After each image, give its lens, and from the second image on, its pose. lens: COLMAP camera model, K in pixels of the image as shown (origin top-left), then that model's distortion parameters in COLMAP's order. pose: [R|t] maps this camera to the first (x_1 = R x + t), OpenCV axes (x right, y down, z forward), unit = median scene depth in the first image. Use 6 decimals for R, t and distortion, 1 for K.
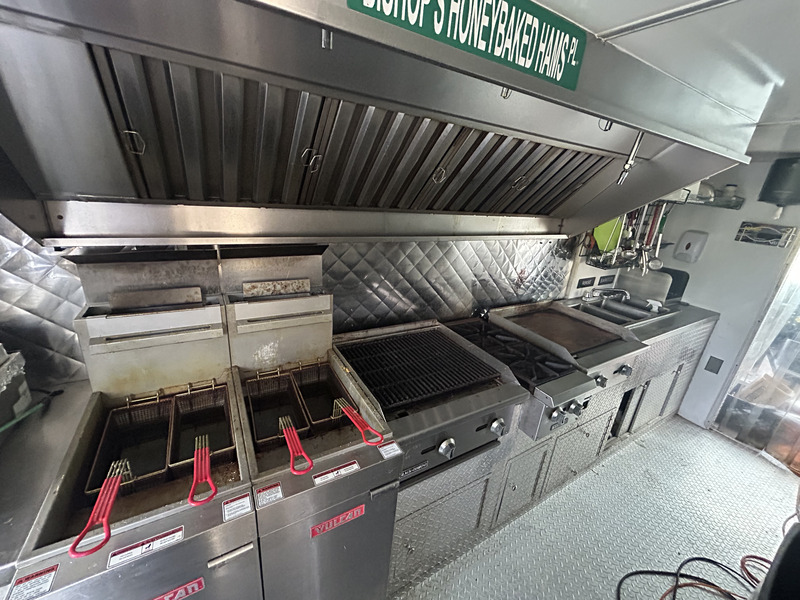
lens RADIAL K [[322.6, 0, 401.4], [0, 322.6, 297.6], [0, 0, 1]] dist [0.000622, 0.000839]
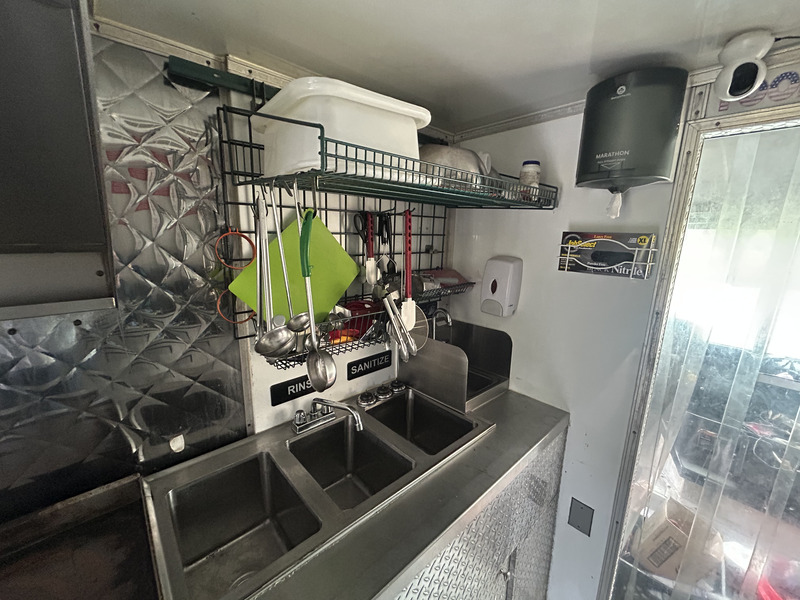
lens RADIAL K [[322.6, 0, 396.4], [0, 322.6, 297.6], [0, 0, 1]] dist [0.000622, 0.000839]
pose [[0.976995, -0.101289, 0.187675, 0.761713], [0.125000, 0.984979, -0.119126, -0.119104], [-0.172790, 0.139845, 0.974980, 0.626332]]
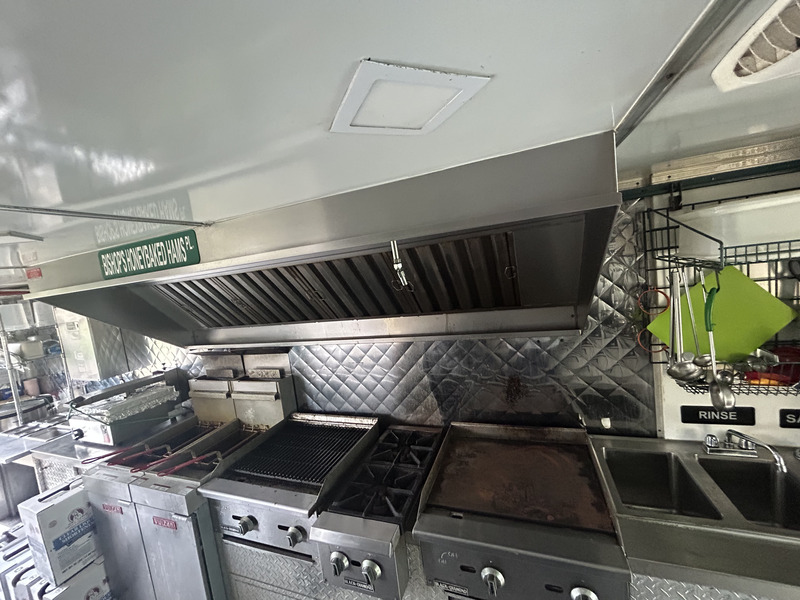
lens RADIAL K [[322.6, 0, 399.0], [0, 322.6, 299.0], [0, 0, 1]] dist [0.000622, 0.000839]
pose [[0.607909, -0.085623, -0.789376, 0.831762], [-0.092749, 0.979705, -0.177695, -0.108472], [0.788571, 0.181236, 0.587630, 0.327476]]
